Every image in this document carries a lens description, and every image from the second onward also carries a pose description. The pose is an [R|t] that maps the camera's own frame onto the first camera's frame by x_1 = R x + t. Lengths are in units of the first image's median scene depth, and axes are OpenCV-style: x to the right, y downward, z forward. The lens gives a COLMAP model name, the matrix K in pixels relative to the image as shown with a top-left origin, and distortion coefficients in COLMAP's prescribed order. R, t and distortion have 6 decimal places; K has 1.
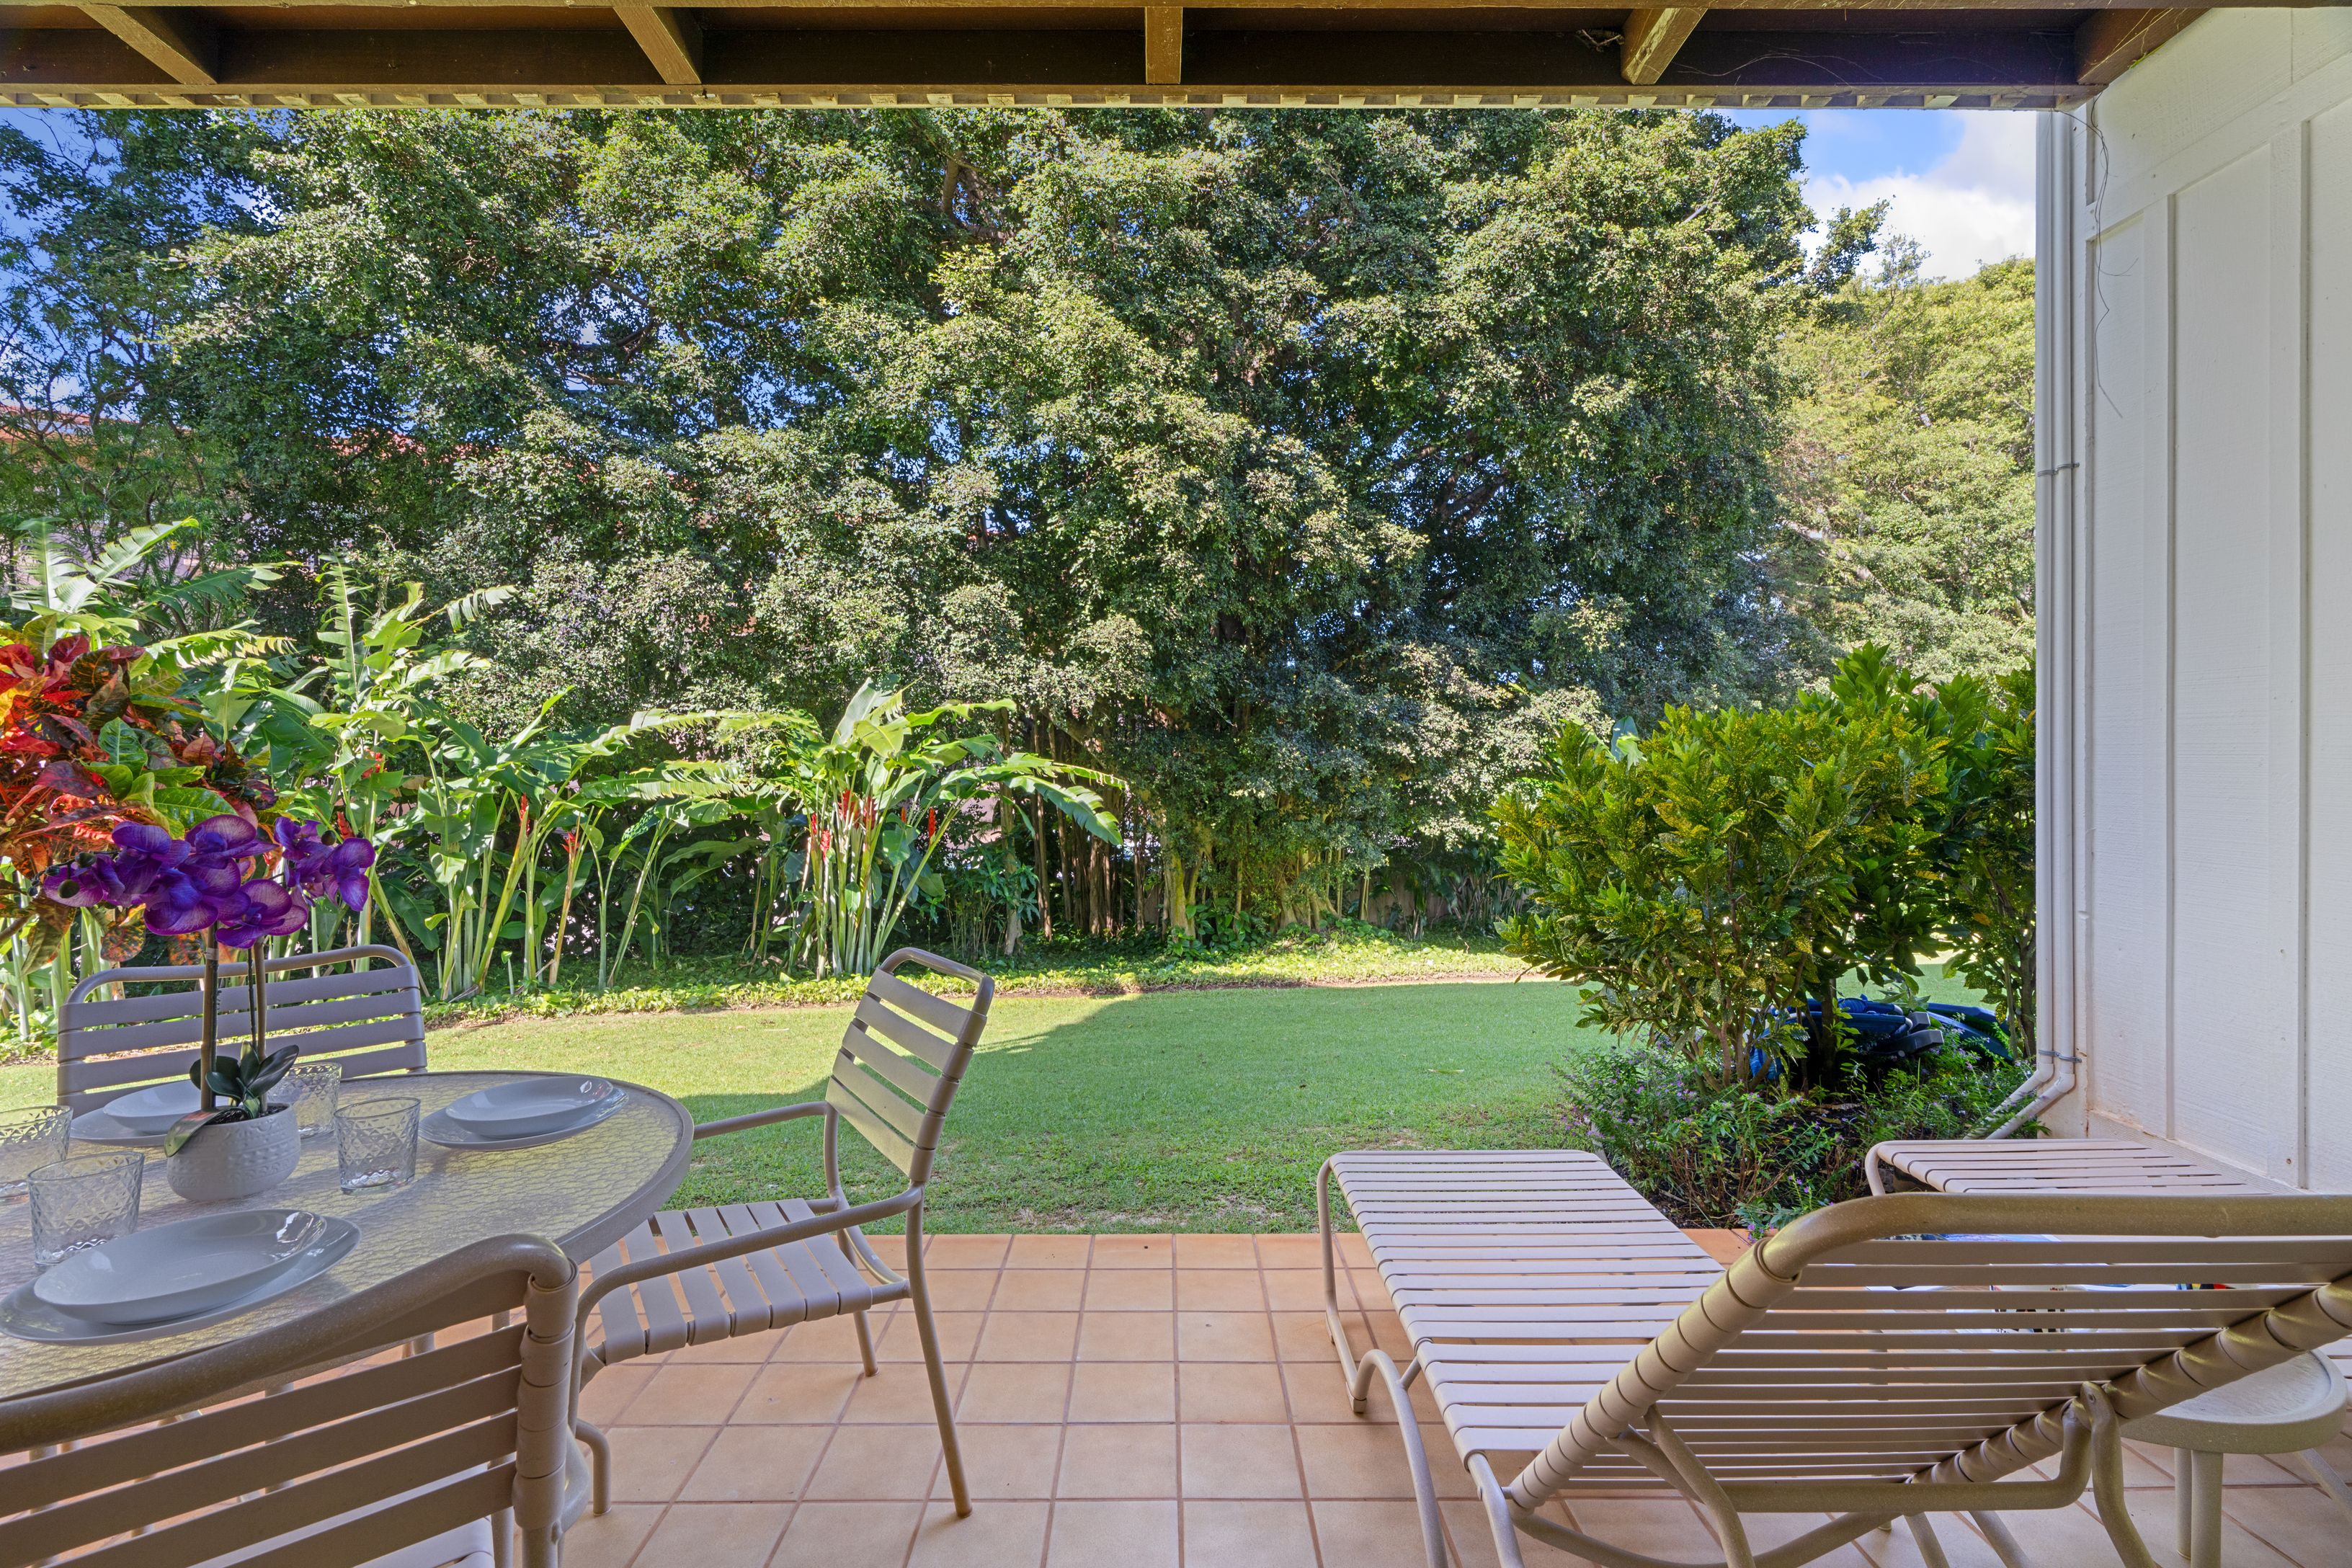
lens RADIAL K [[1079.1, 0, 1178.7], [0, 1079.1, 765.7], [0, 0, 1]] dist [-0.013157, 0.000639]
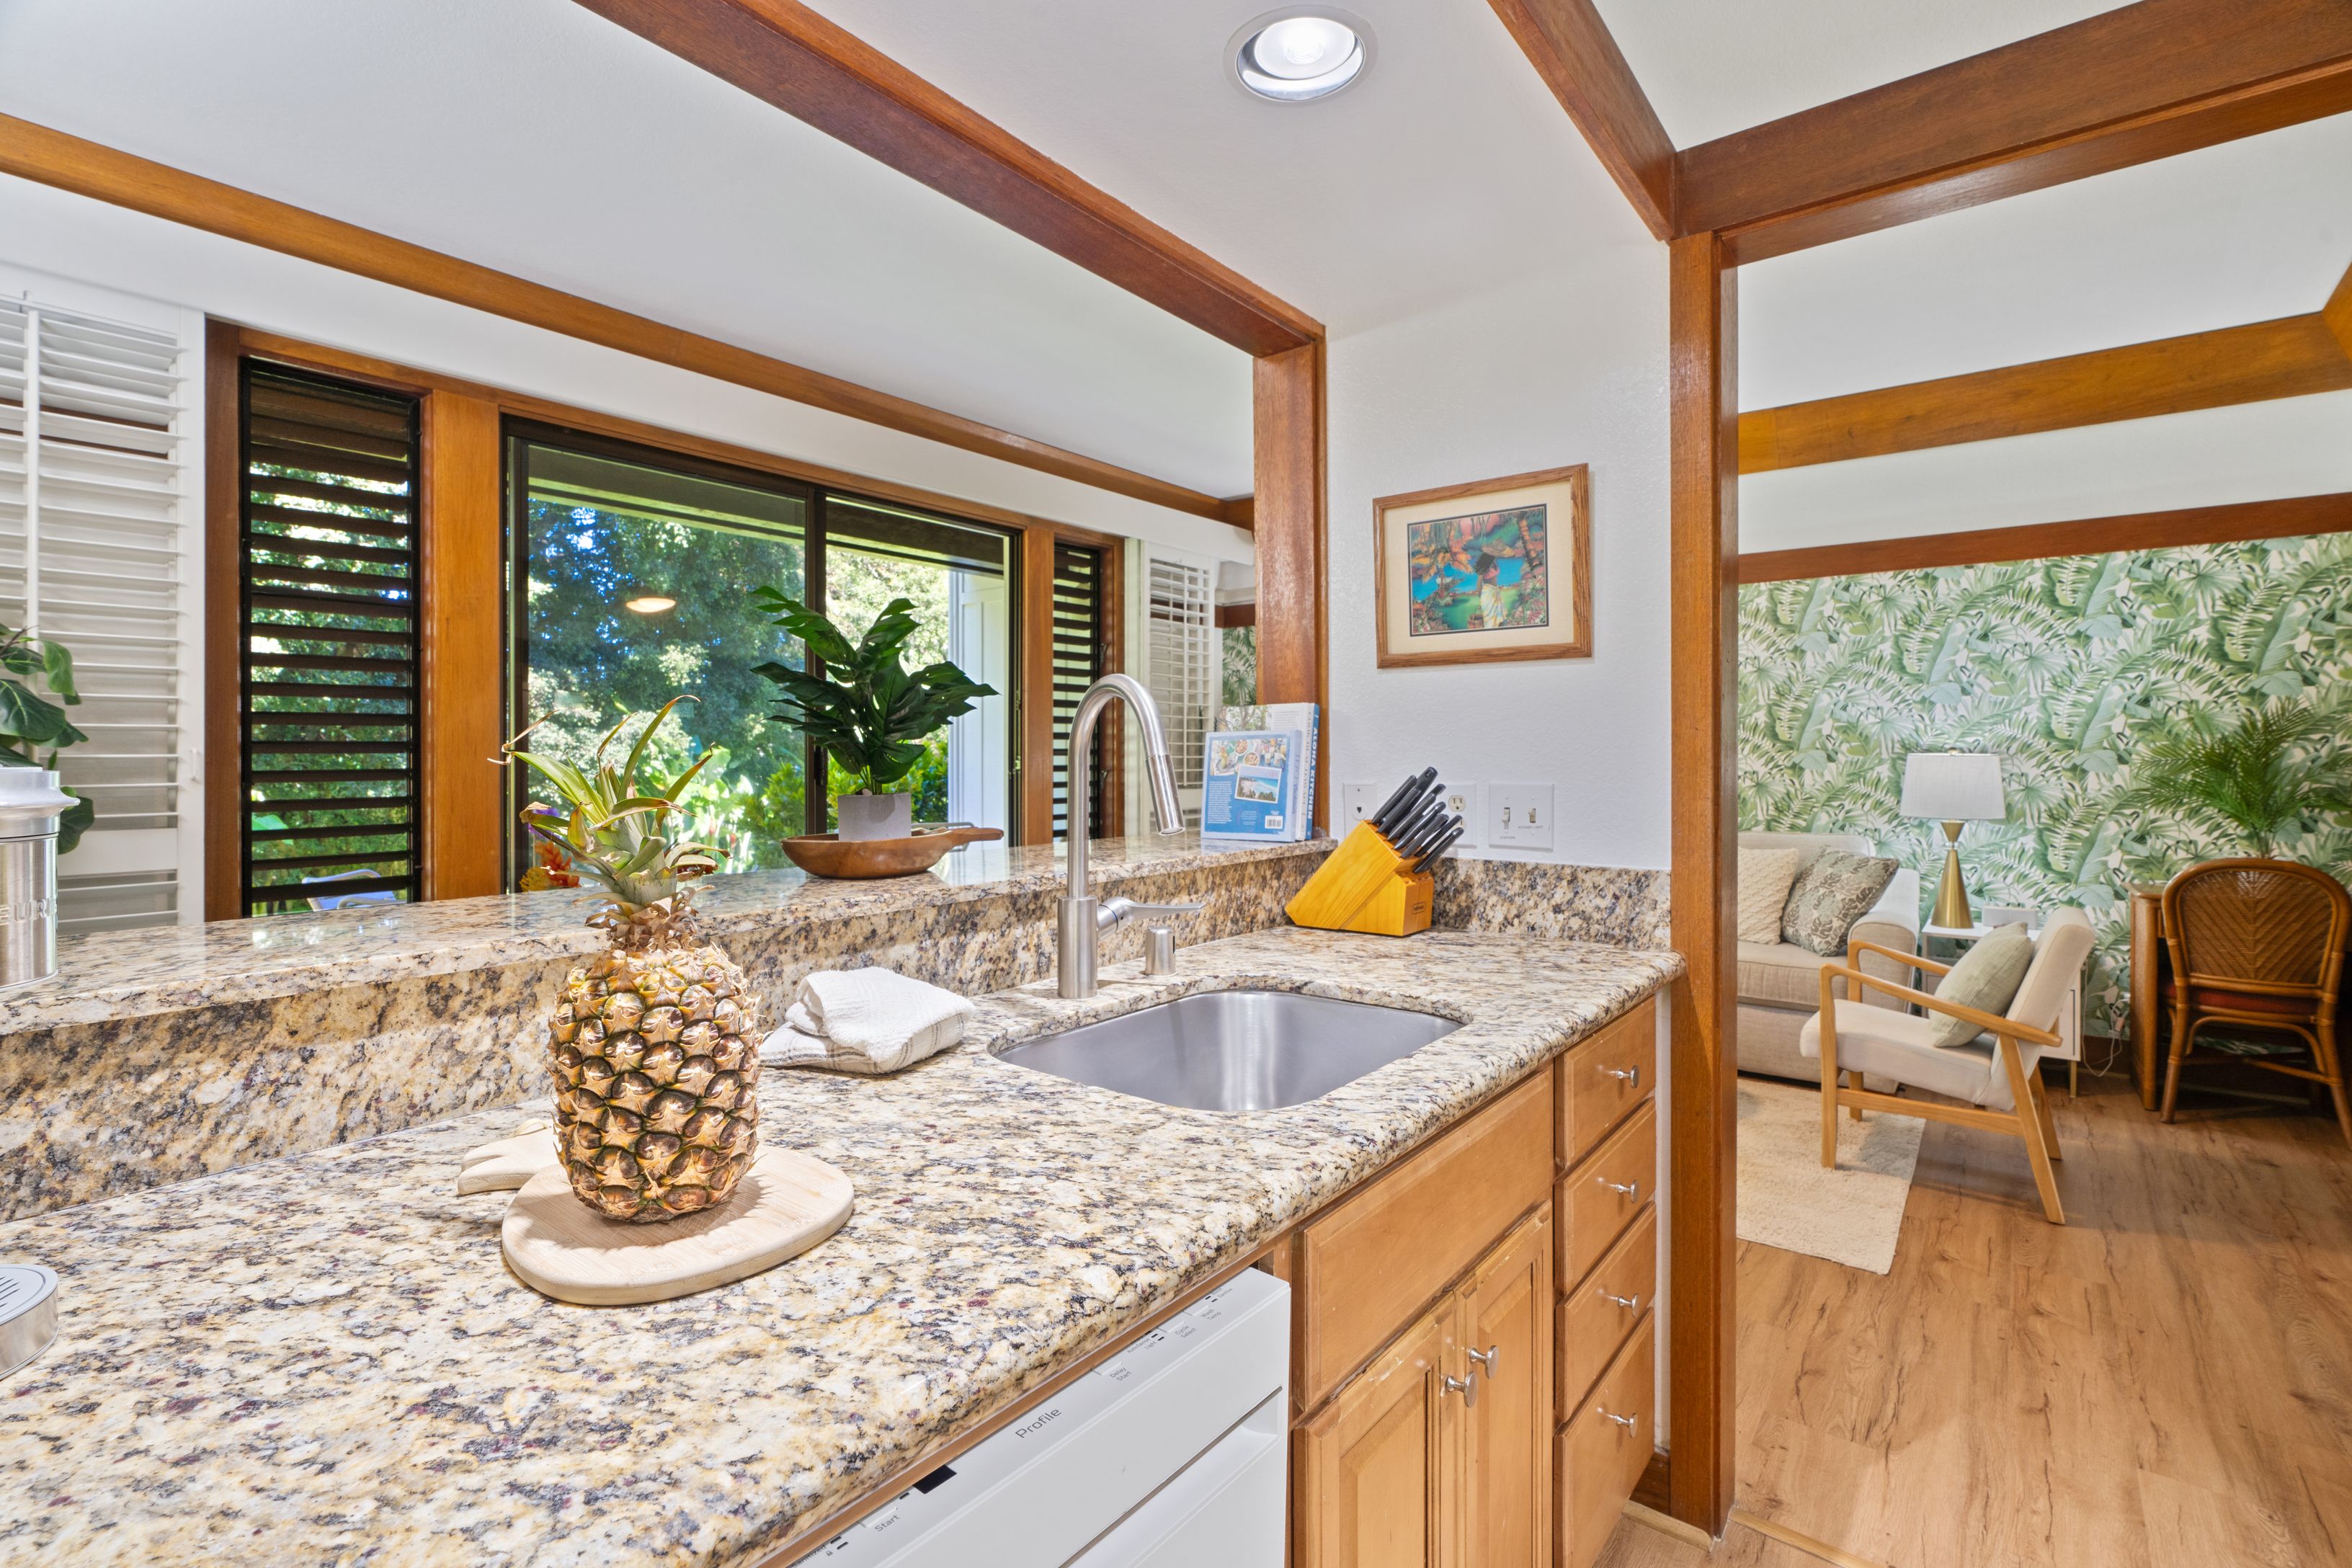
lens RADIAL K [[1077.1, 0, 1176.0], [0, 1077.1, 753.6], [0, 0, 1]] dist [-0.013456, 0.005007]
pose [[0.636704, 0.011695, 0.771020, -0.285650], [-0.001273, 0.999900, -0.014115, -0.007352], [-0.771107, 0.008006, 0.636655, -0.361338]]
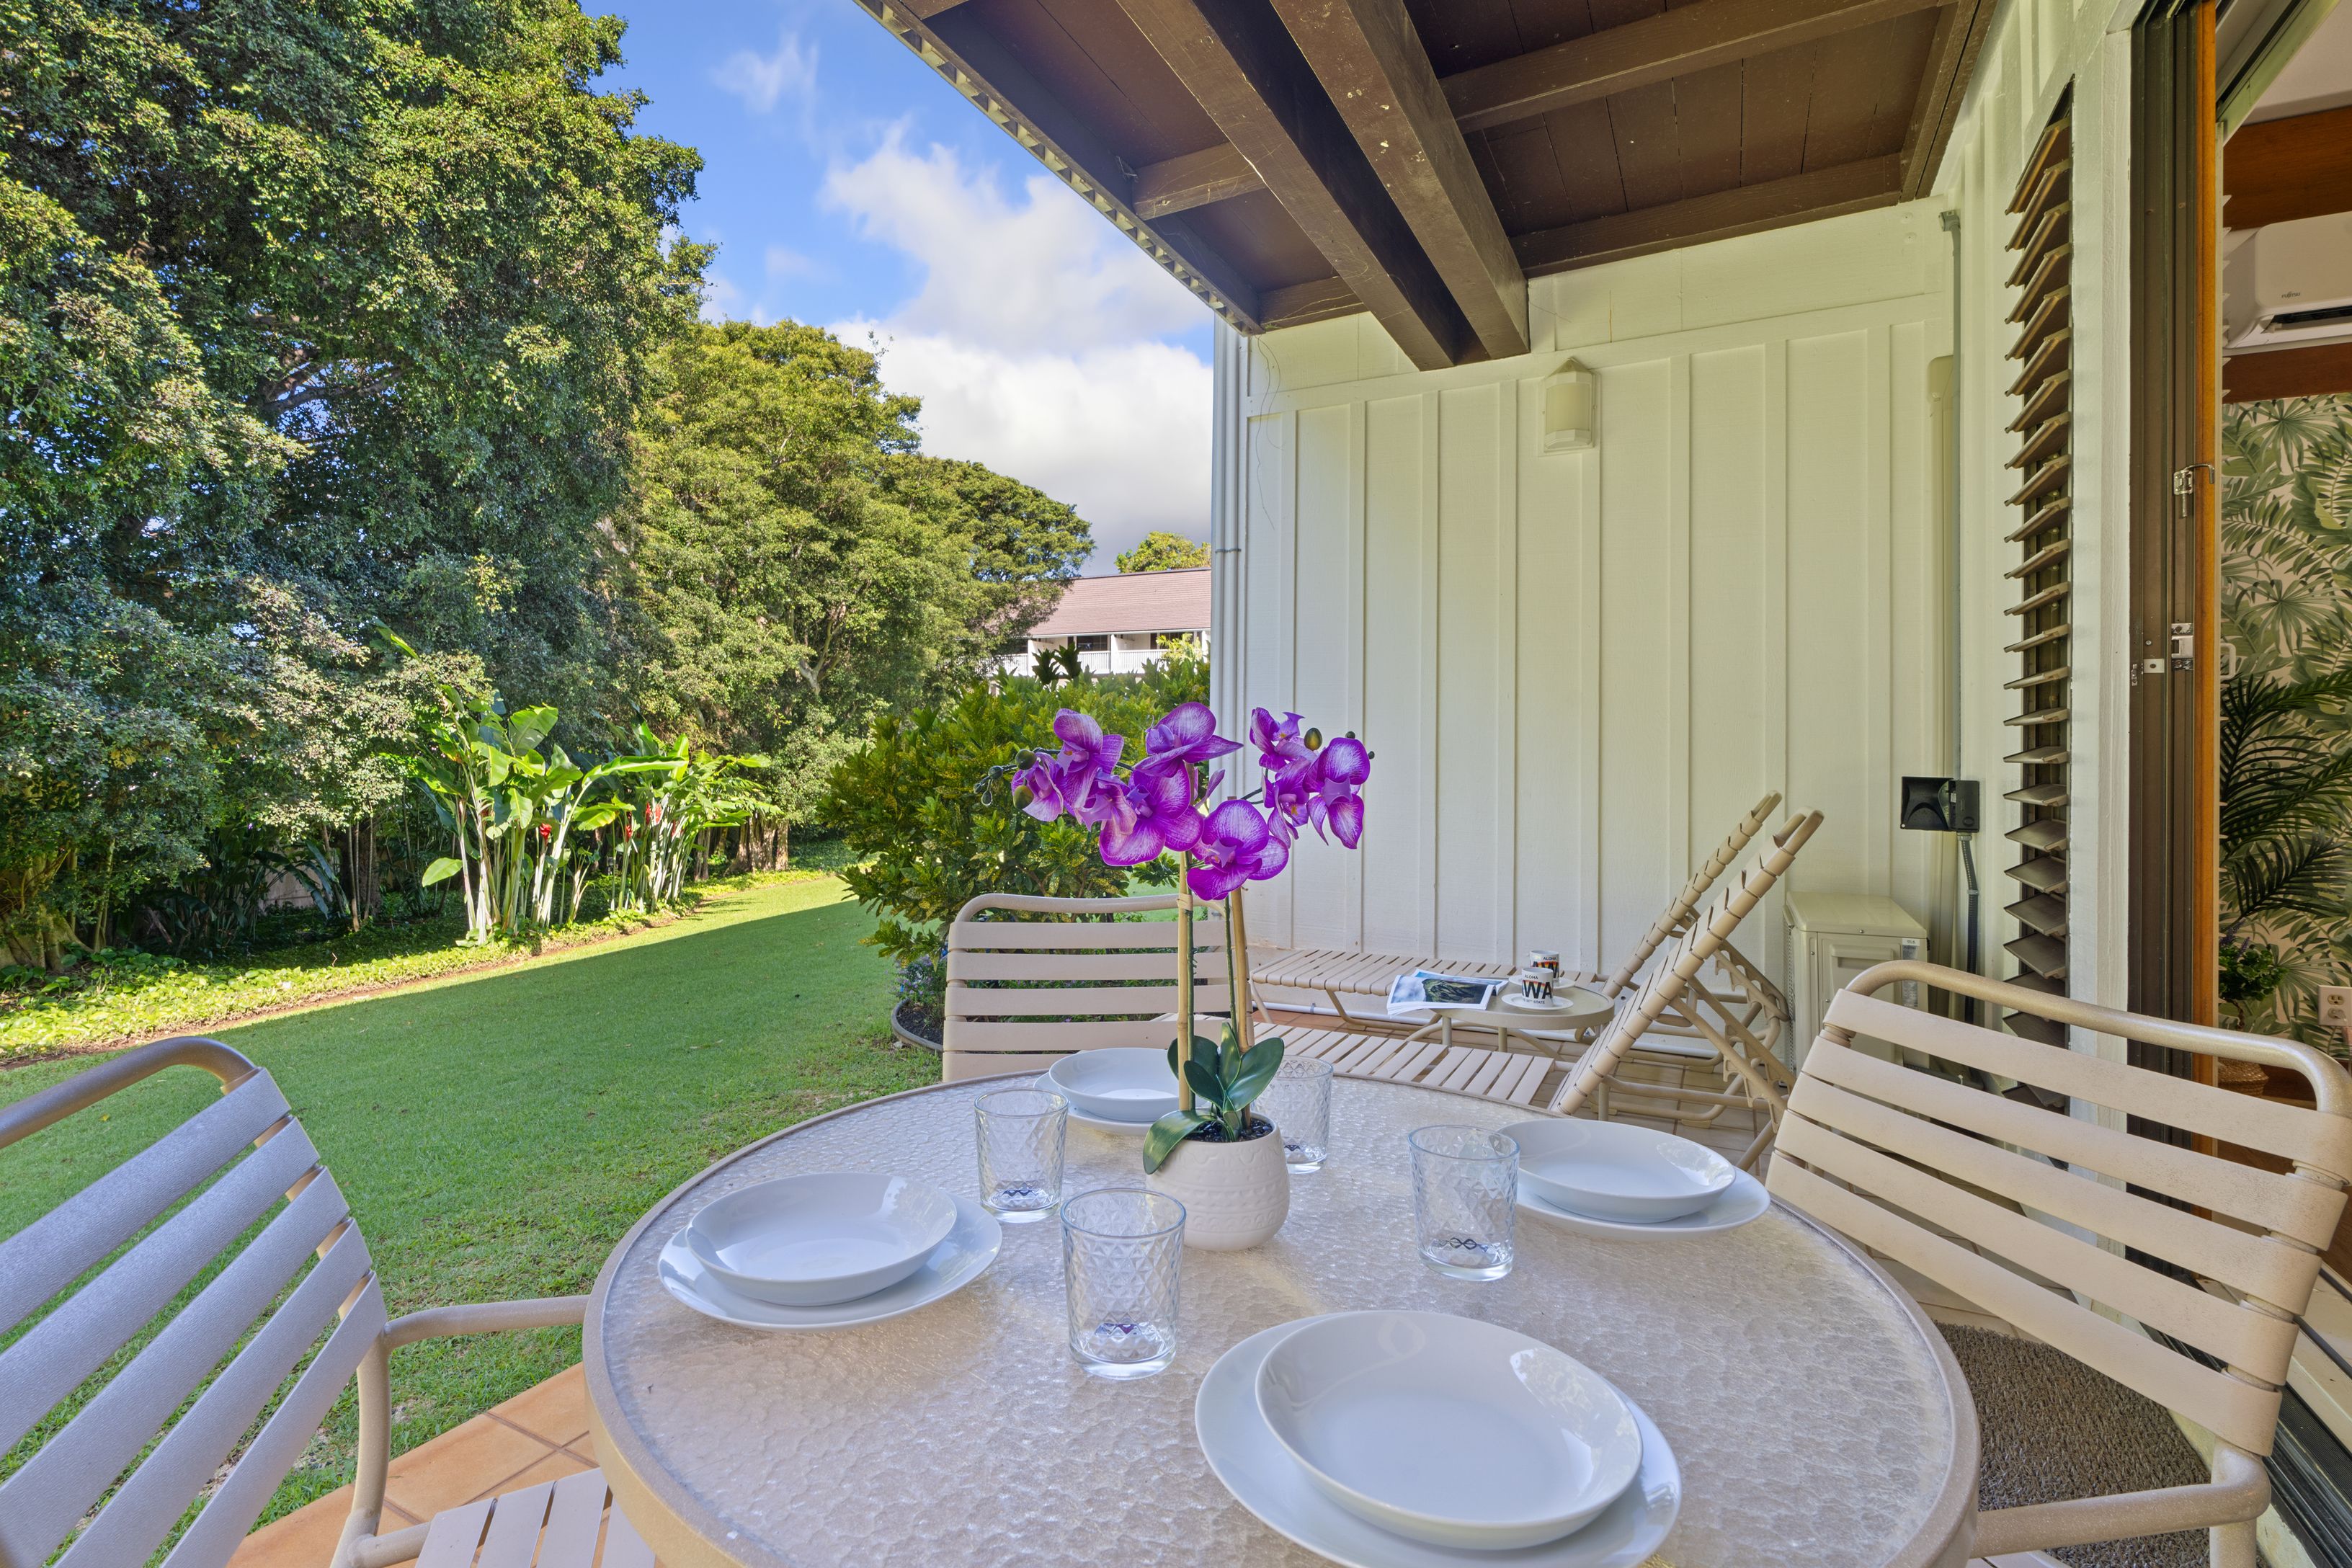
lens RADIAL K [[1112.2, 0, 1105.8], [0, 1112.2, 720.7], [0, 0, 1]] dist [0.001035, 0.000653]
pose [[0.499381, 0.032497, 0.865773, -0.205800], [-0.011328, 0.999456, -0.030981, 0.010074], [-0.866309, 0.005664, 0.499477, 0.091429]]
